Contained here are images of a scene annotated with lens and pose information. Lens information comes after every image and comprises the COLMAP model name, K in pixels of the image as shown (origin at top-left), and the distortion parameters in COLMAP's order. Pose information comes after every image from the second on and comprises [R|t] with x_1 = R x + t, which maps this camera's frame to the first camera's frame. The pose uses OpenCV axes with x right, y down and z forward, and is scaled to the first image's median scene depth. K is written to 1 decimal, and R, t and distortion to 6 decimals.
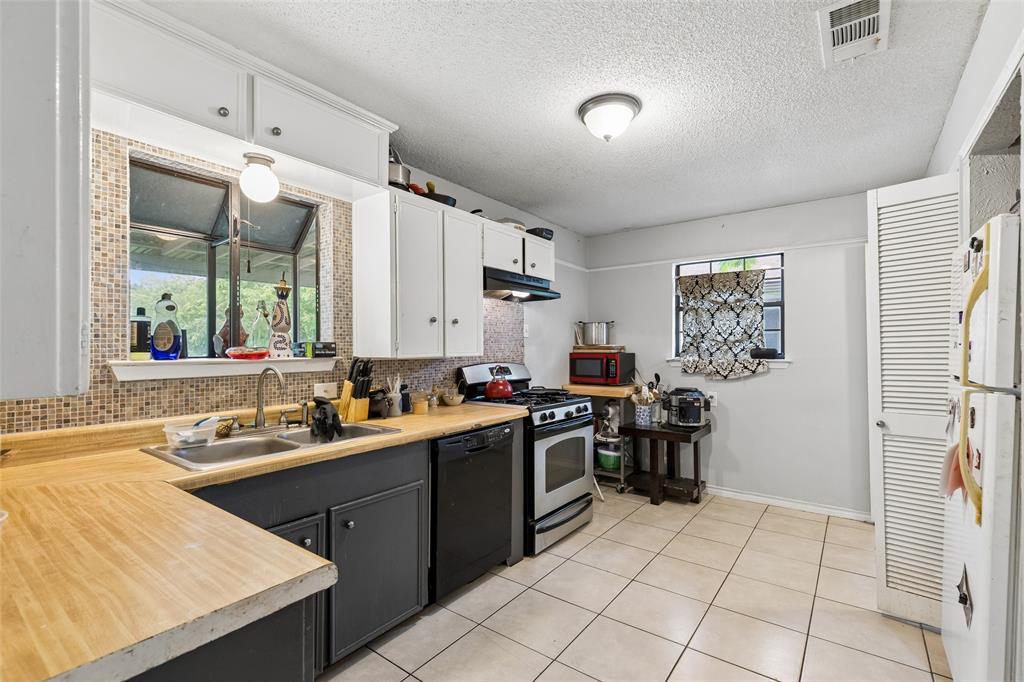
lens RADIAL K [[461.7, 0, 512.6], [0, 461.7, 342.3], [0, 0, 1]] dist [0.013885, -0.003486]
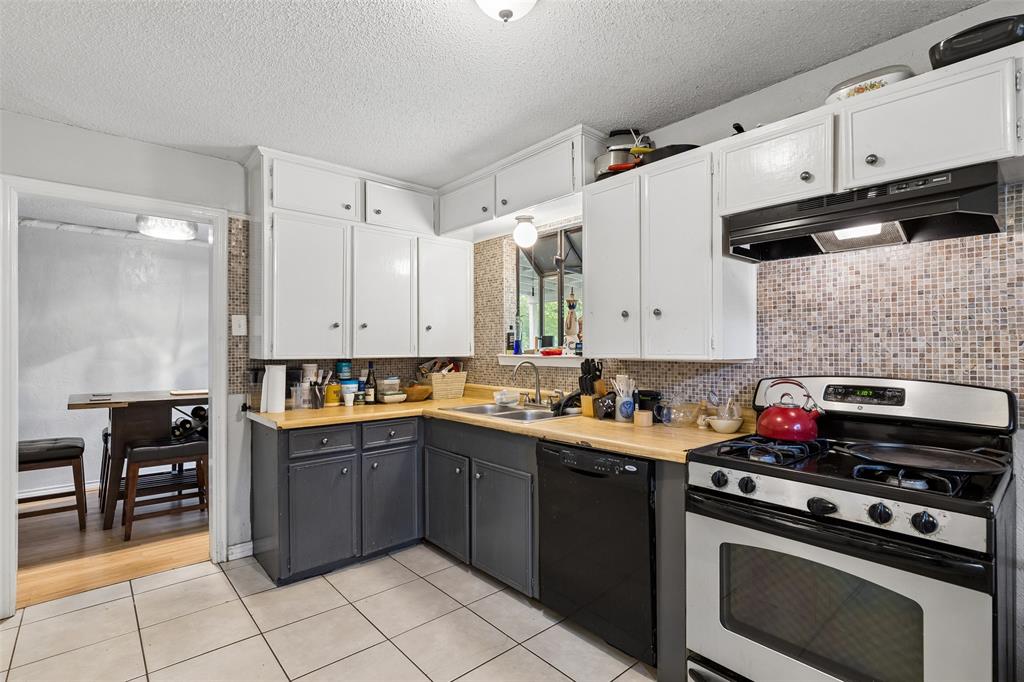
lens RADIAL K [[475.9, 0, 506.2], [0, 475.9, 341.7], [0, 0, 1]] dist [-0.002499, 0.000012]
pose [[-0.206215, -0.010717, -0.978448, 0.784097], [0.014402, 0.999798, -0.013987, 0.011438], [0.978401, -0.016976, -0.206019, 1.057463]]
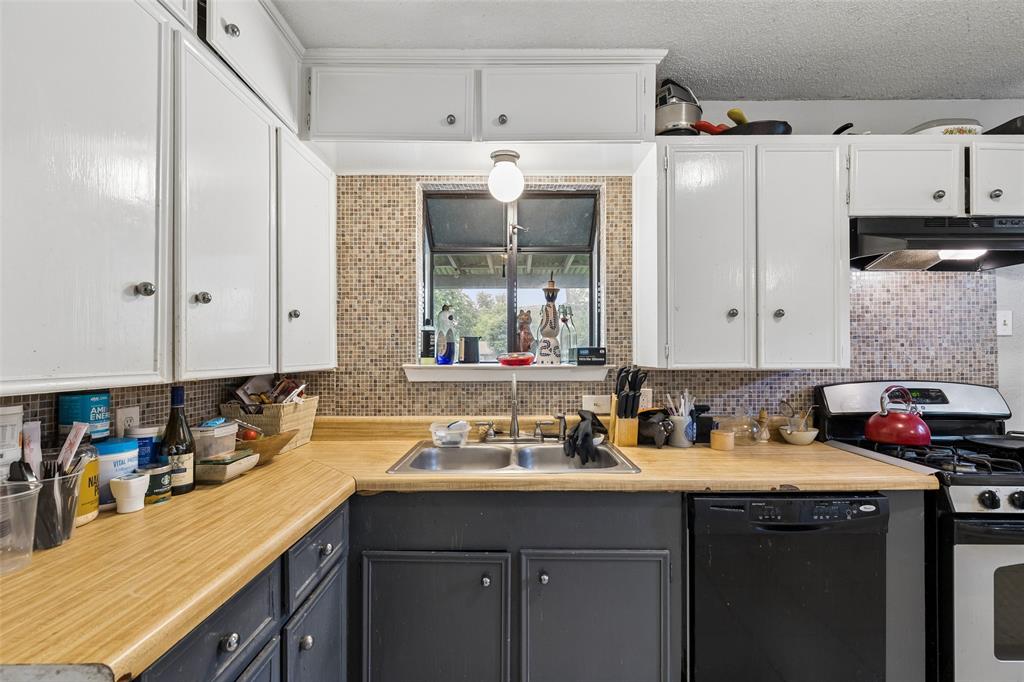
lens RADIAL K [[461.7, 0, 511.8], [0, 461.7, 348.8], [0, 0, 1]] dist [0.013885, -0.003486]
pose [[0.600412, -0.003337, -0.799684, 0.190074], [0.007185, 0.999973, 0.001222, 0.000036], [0.799658, -0.006479, 0.600420, 0.370545]]
